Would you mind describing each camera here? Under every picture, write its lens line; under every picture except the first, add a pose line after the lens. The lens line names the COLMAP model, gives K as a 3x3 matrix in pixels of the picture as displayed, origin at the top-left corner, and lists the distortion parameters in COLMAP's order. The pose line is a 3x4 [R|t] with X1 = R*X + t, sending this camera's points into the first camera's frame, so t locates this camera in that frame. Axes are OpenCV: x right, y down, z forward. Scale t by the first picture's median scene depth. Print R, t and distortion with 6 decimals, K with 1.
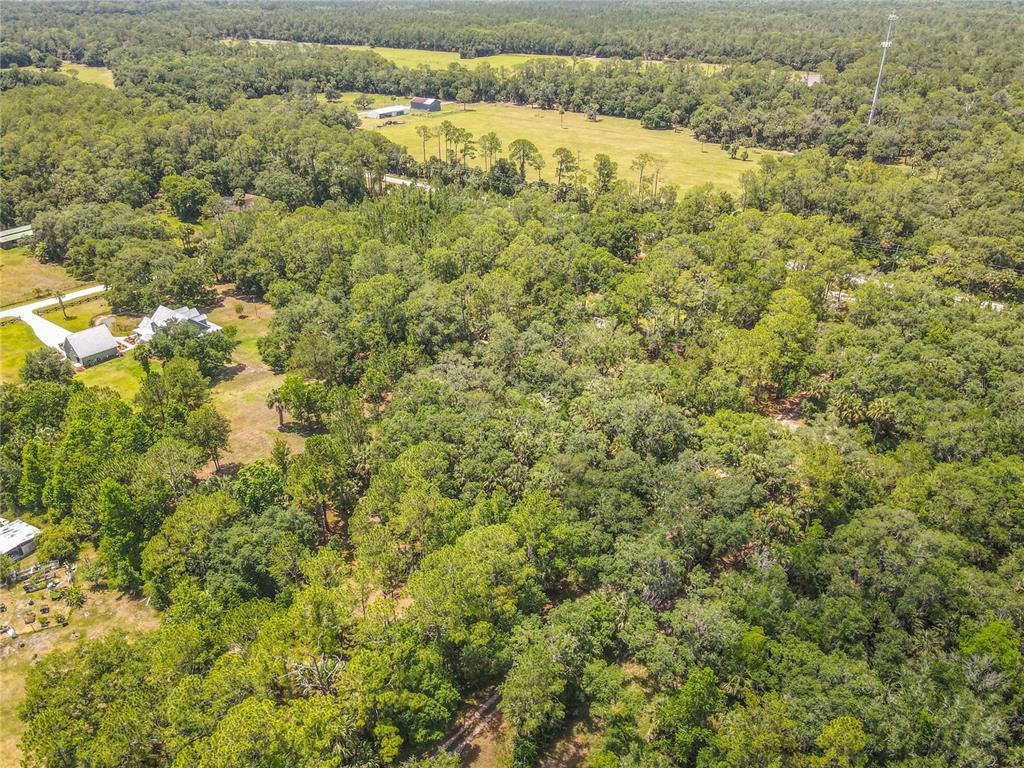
lens RADIAL K [[756.3, 0, 512.0], [0, 756.3, 384.0], [0, 0, 1]] dist [0.006261, 0.001417]
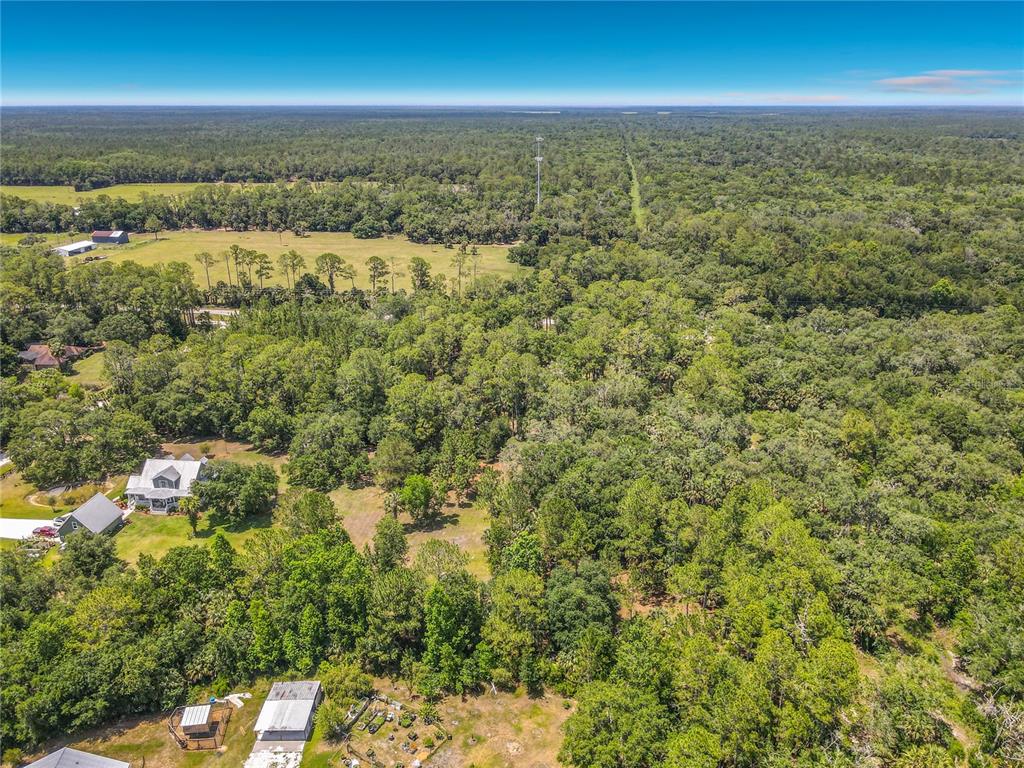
lens RADIAL K [[756.3, 0, 512.0], [0, 756.3, 384.0], [0, 0, 1]] dist [0.006261, 0.001417]
pose [[0.848000, -0.189200, 0.495075, -0.307095], [0.257287, 0.963616, -0.072441, -0.008915], [-0.463357, 0.188807, 0.865825, 0.014761]]
